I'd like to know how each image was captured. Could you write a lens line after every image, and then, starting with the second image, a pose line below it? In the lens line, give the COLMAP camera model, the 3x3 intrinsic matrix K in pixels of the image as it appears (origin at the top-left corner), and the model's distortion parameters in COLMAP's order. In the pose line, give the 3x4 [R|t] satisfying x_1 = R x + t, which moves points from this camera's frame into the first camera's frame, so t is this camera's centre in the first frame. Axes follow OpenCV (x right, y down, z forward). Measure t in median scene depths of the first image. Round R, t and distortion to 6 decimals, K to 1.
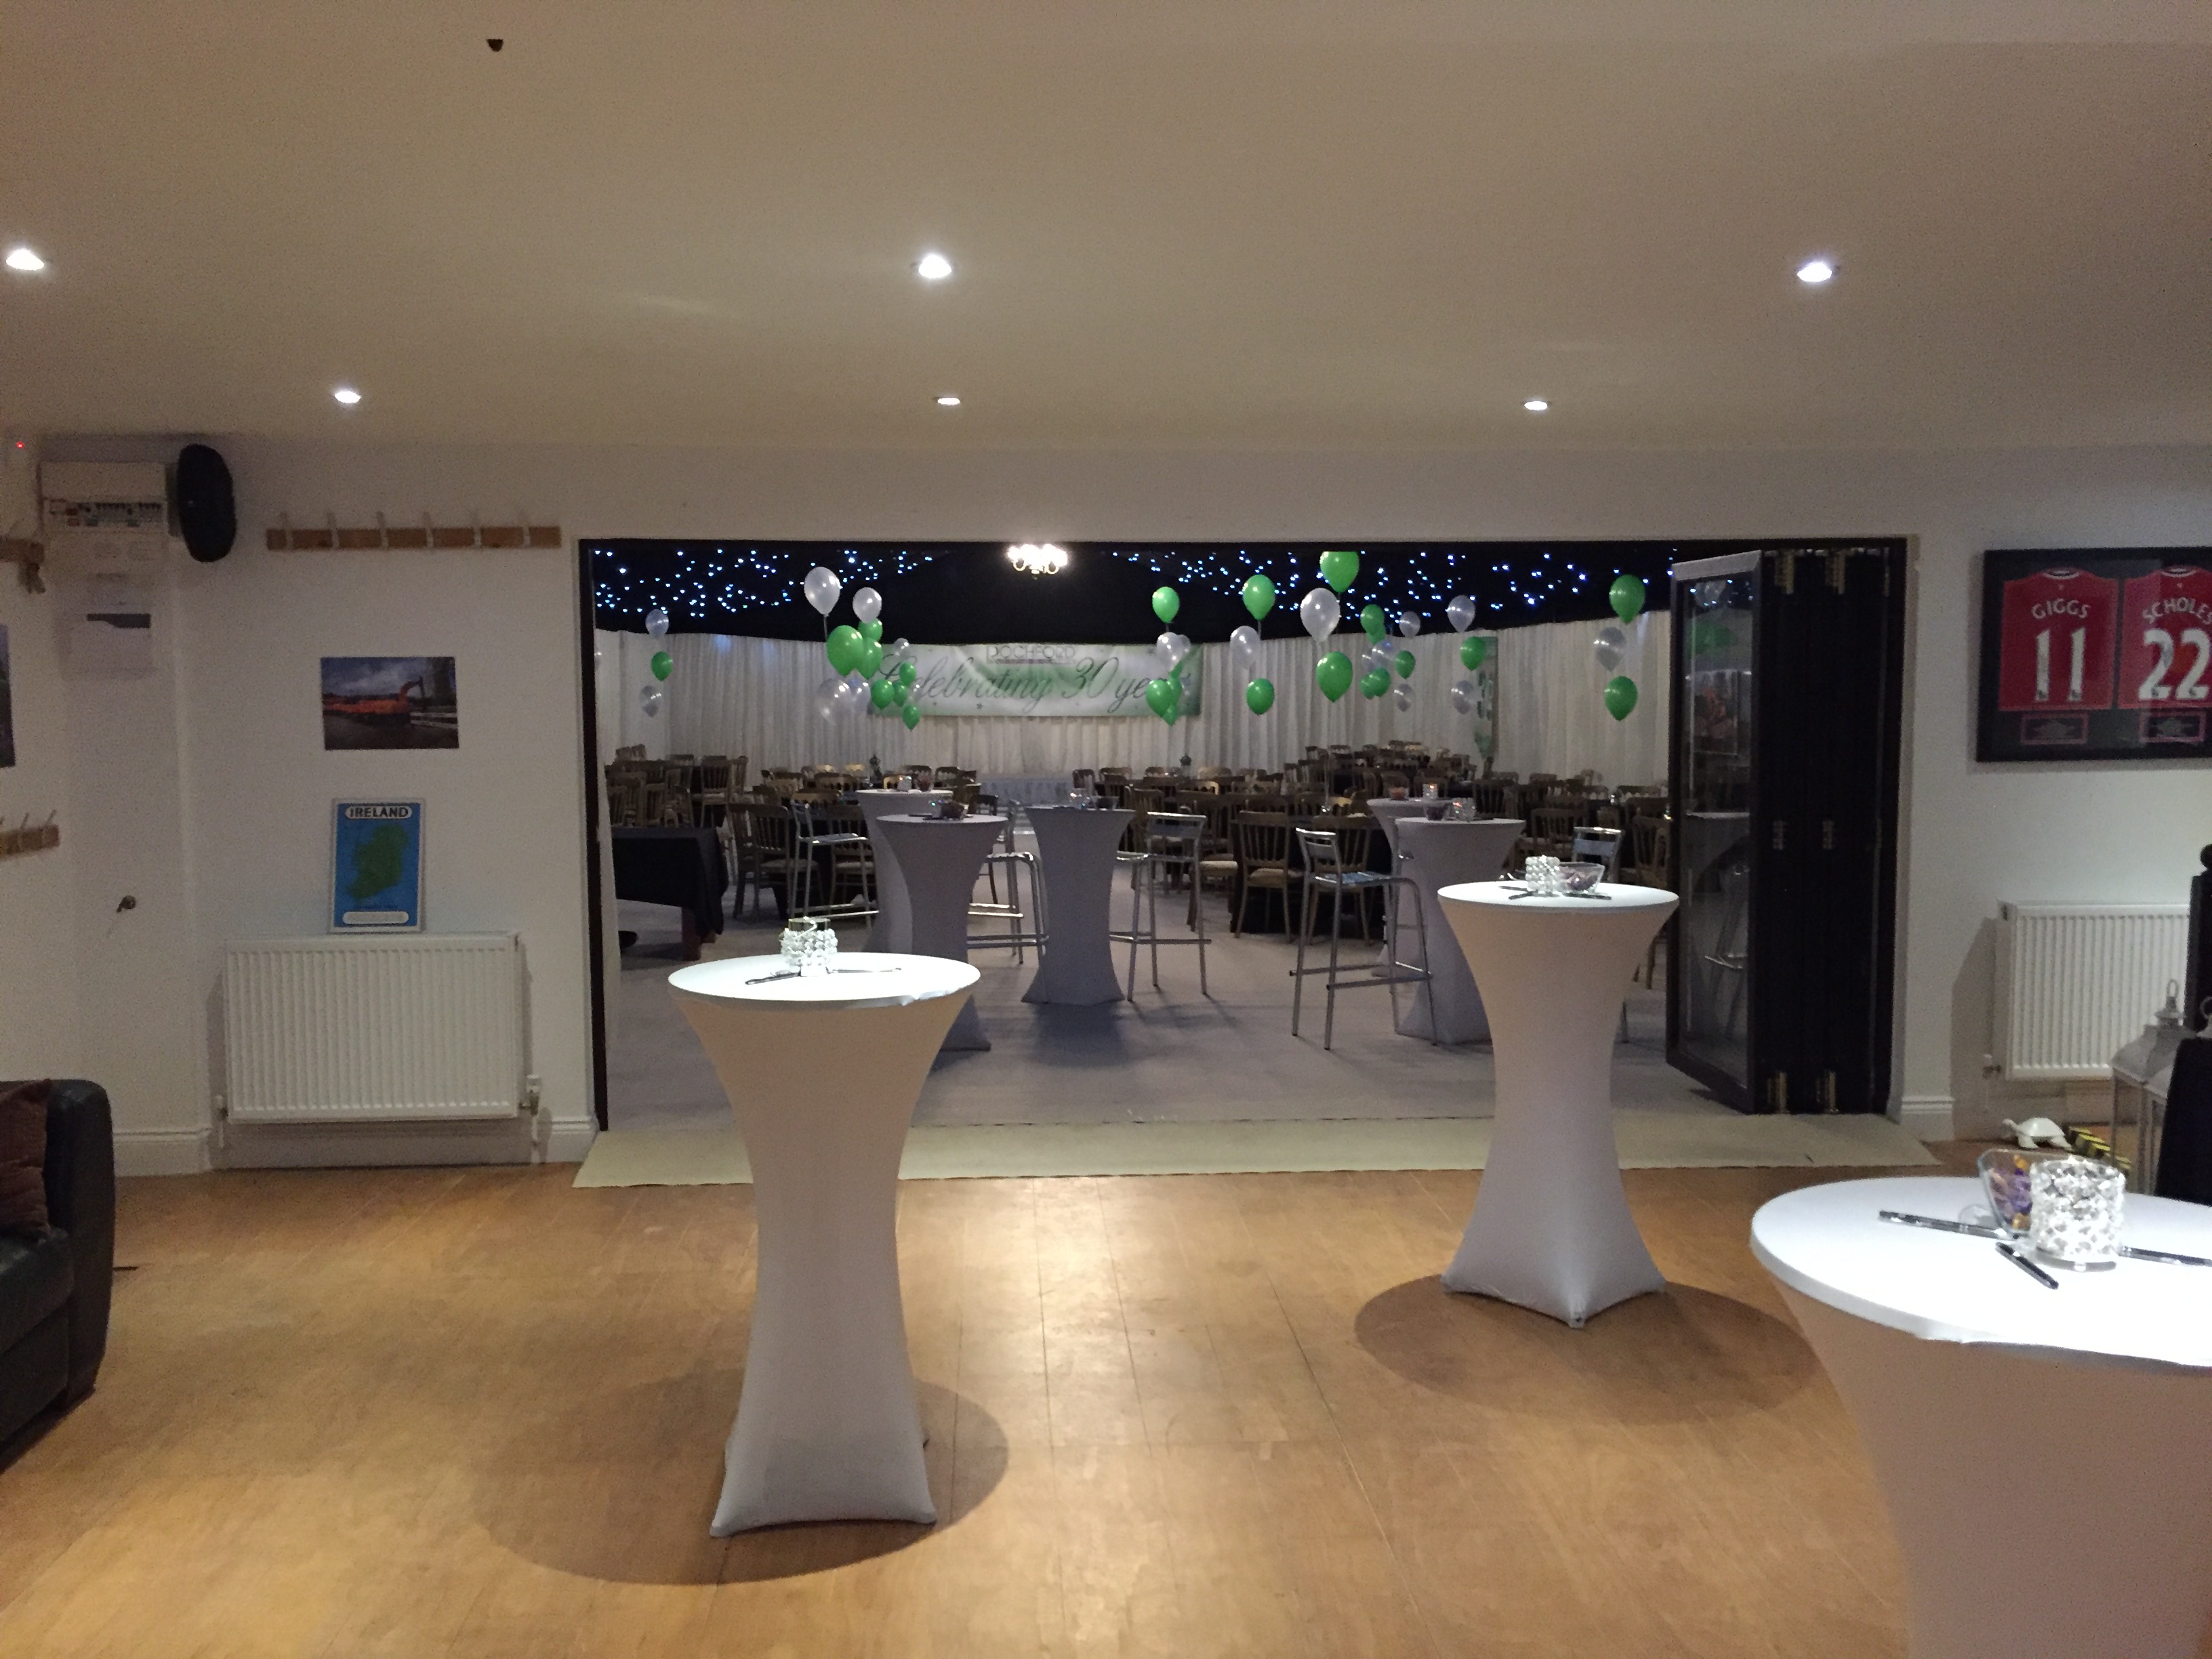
lens RADIAL K [[1878.9, 0, 1102.4], [0, 1878.9, 828.9], [0, 0, 1]] dist [-0.015295, -0.001300]
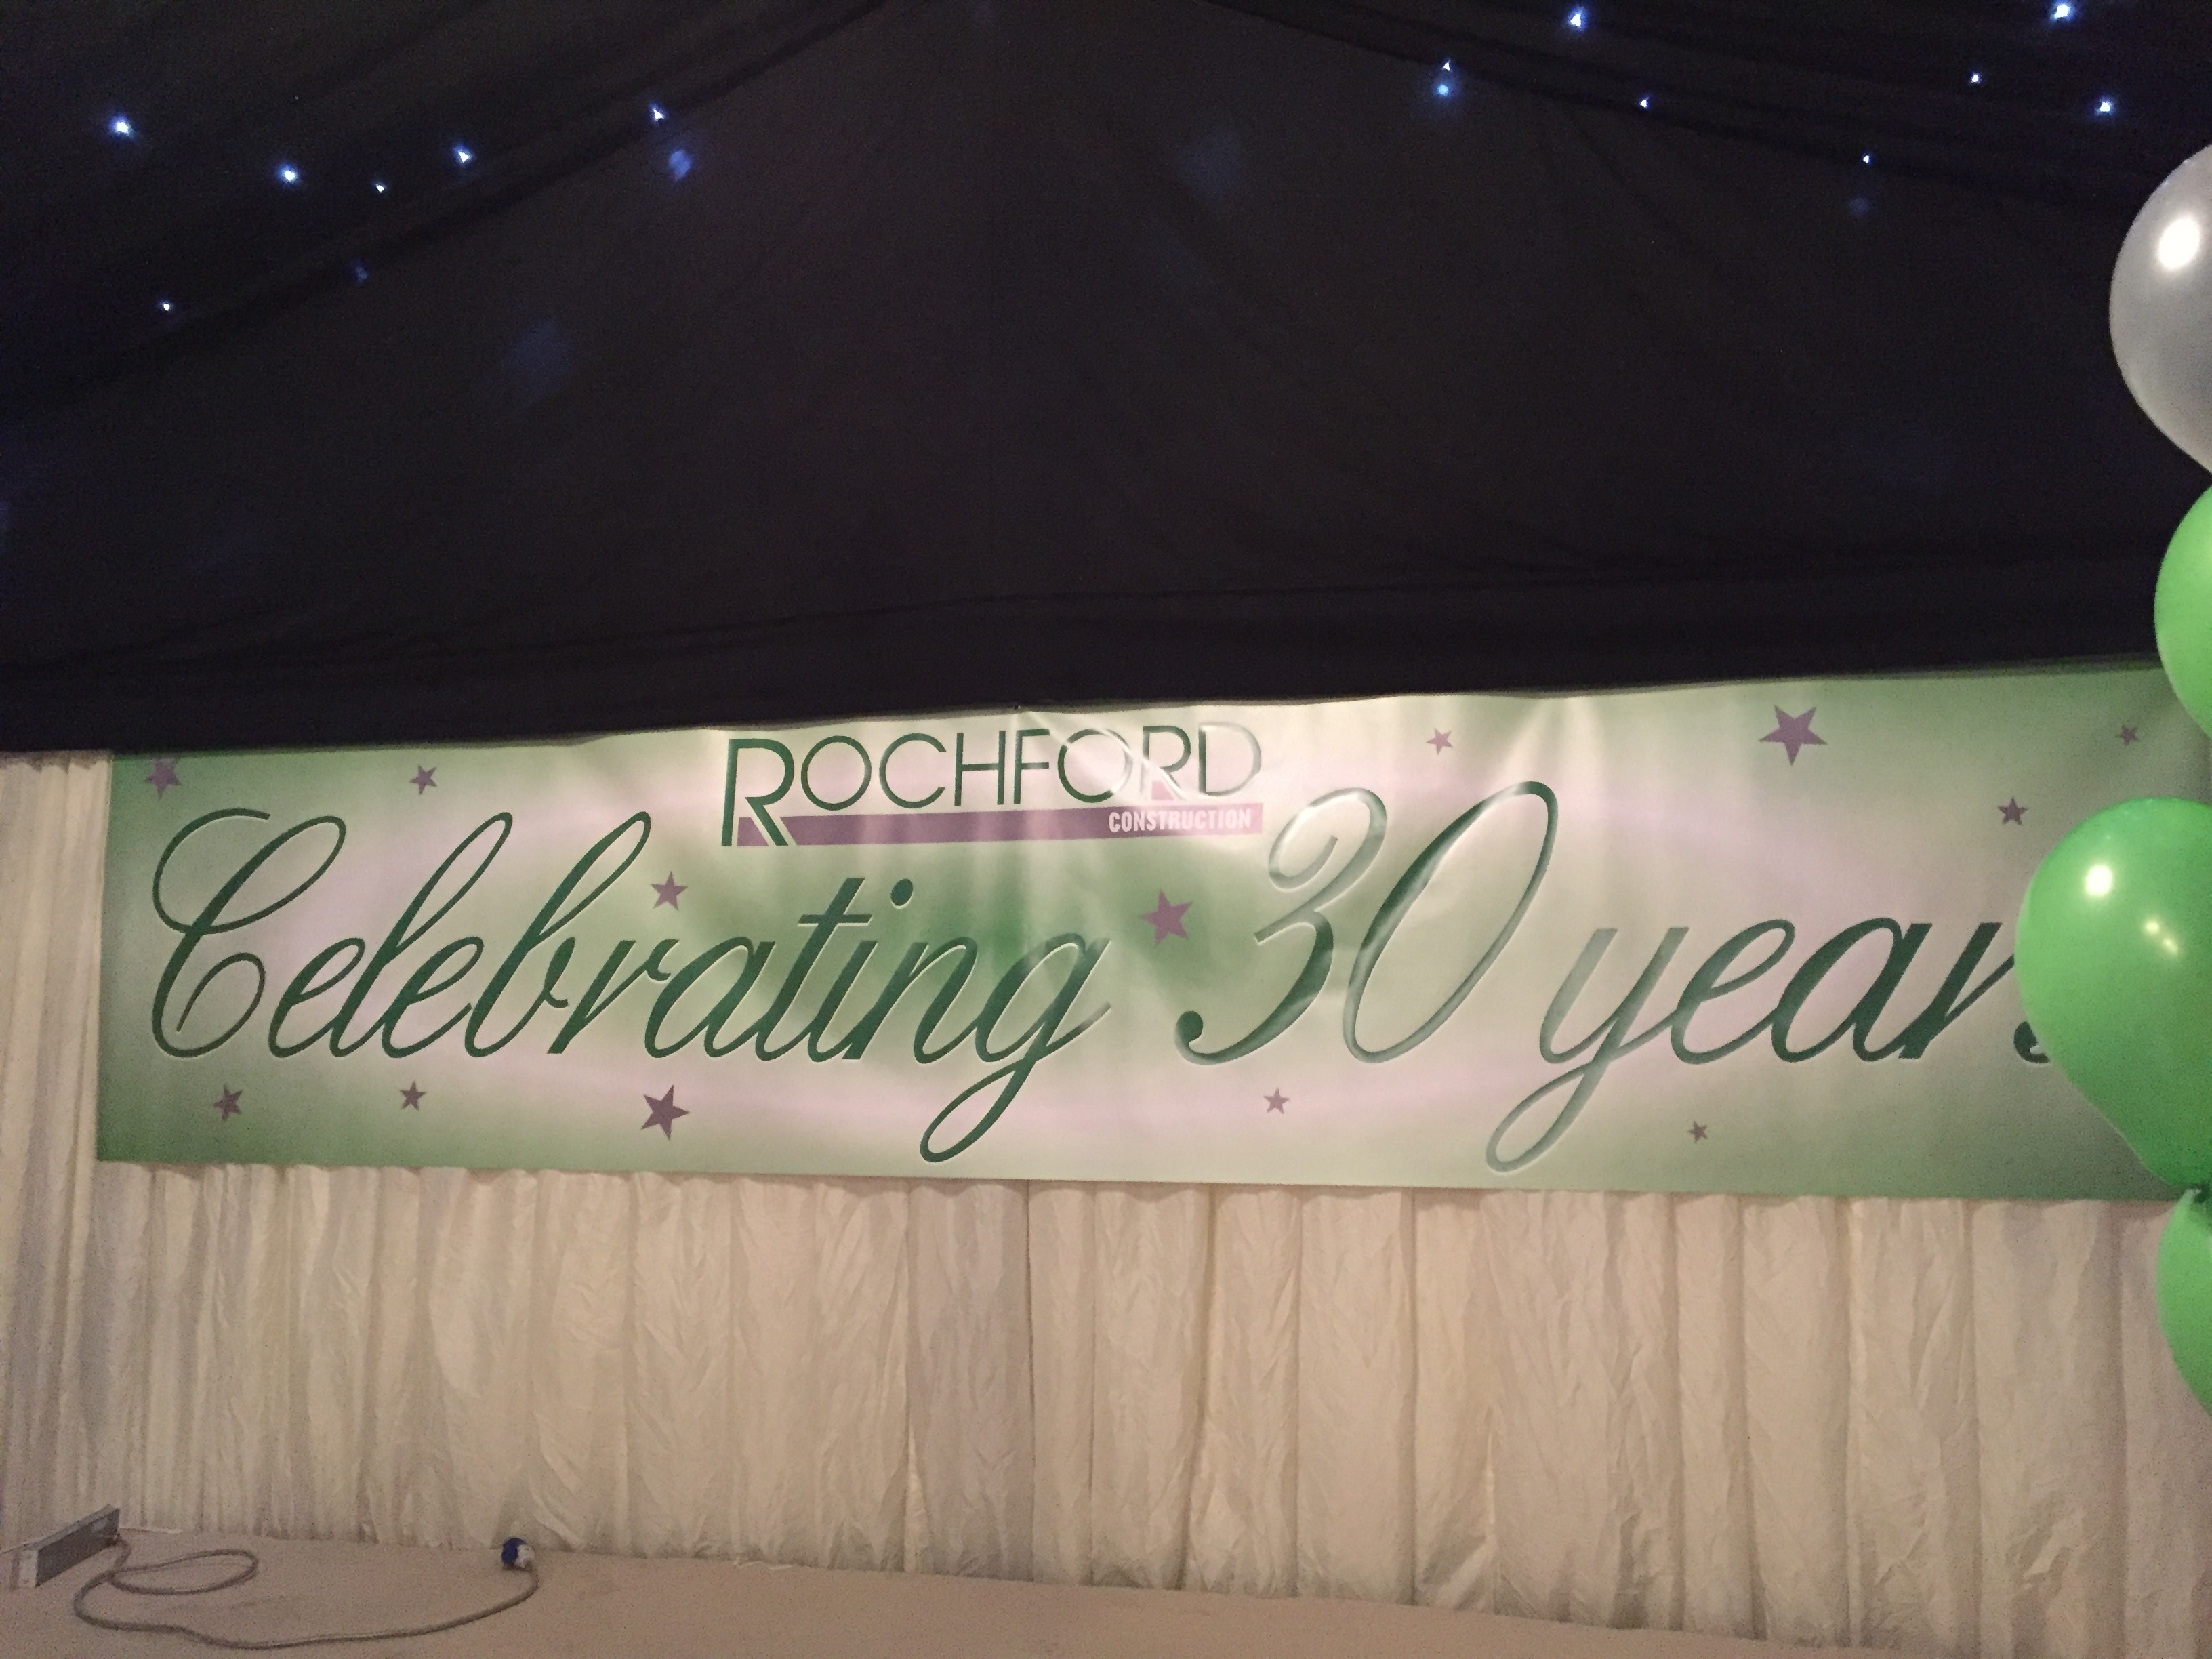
lens RADIAL K [[1878.9, 0, 1115.4], [0, 1878.9, 825.9], [0, 0, 1]] dist [-0.015295, -0.001300]
pose [[0.979814, -0.021411, -0.198759, 0.004113], [-0.020855, 0.977875, -0.208150, -0.057652], [0.198818, 0.208093, 0.957689, 0.865398]]
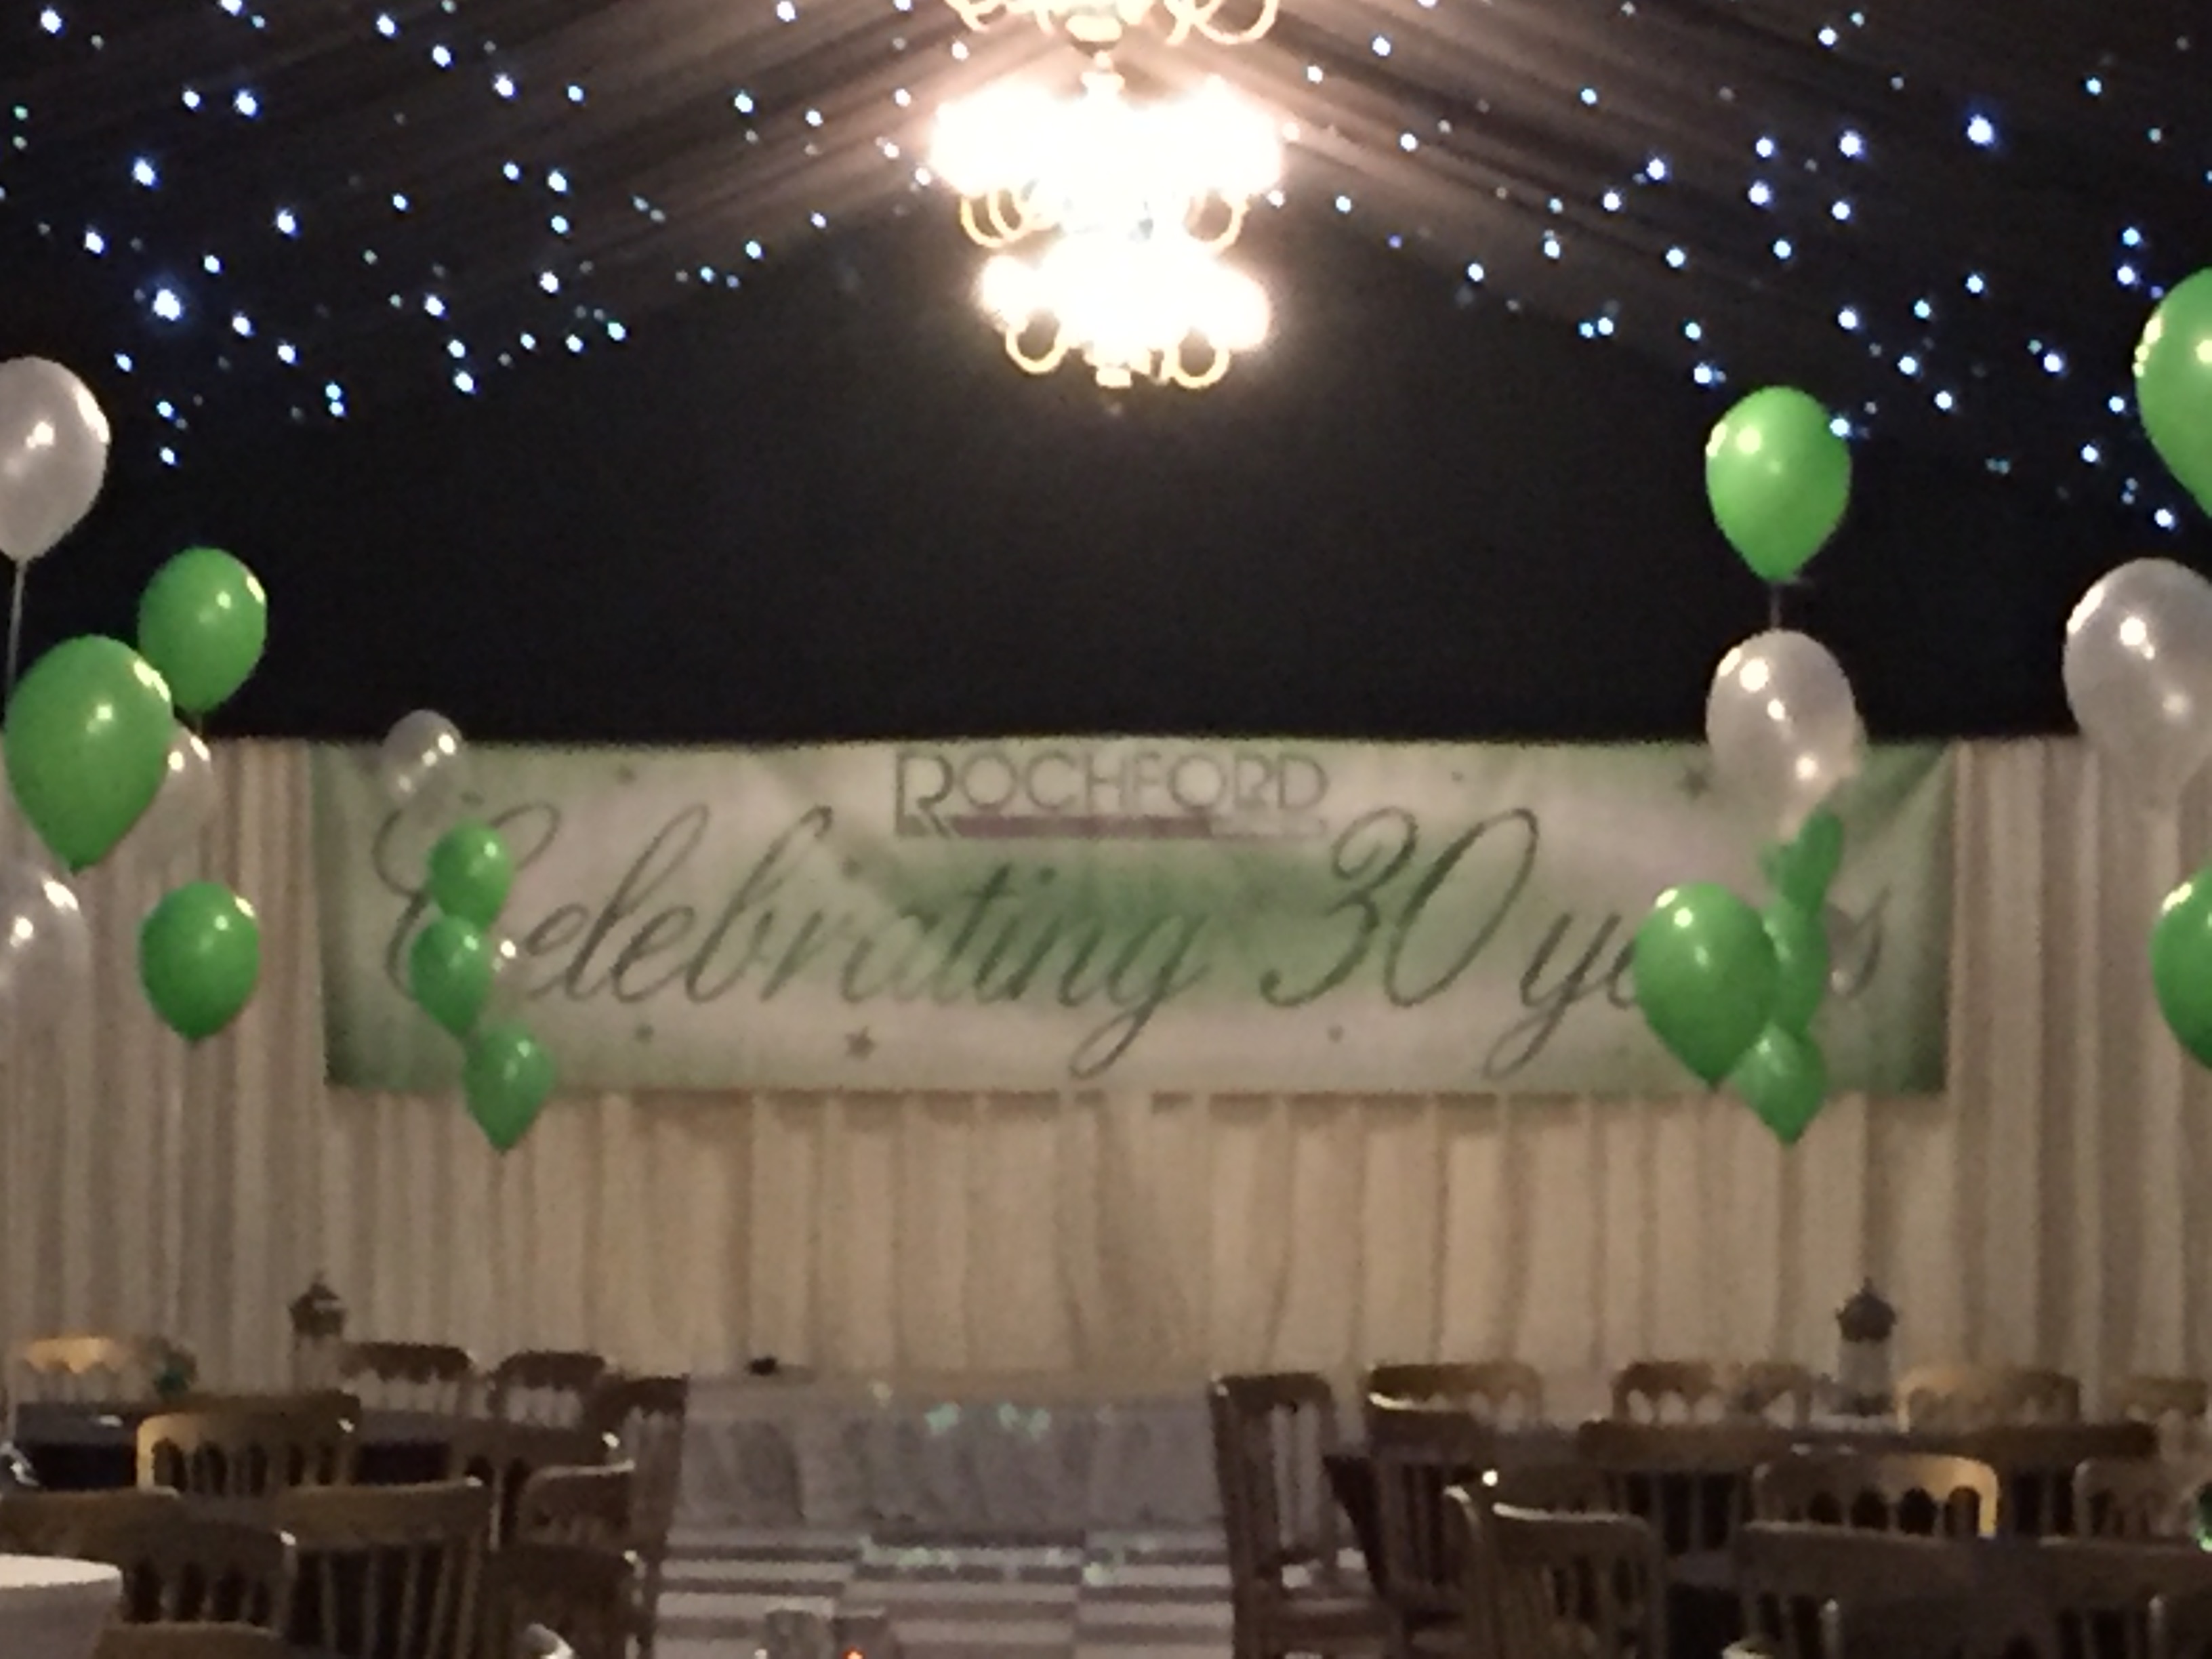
lens RADIAL K [[7751.0, 0, 1106.1], [0, 7751.0, 829.0], [0, 0, 1]] dist [0.098953, 0.000000]
pose [[0.998173, 0.002412, -0.060372, 0.012866], [-0.008202, 0.995362, -0.095847, -0.007795], [0.059861, 0.096167, 0.993564, 0.159798]]
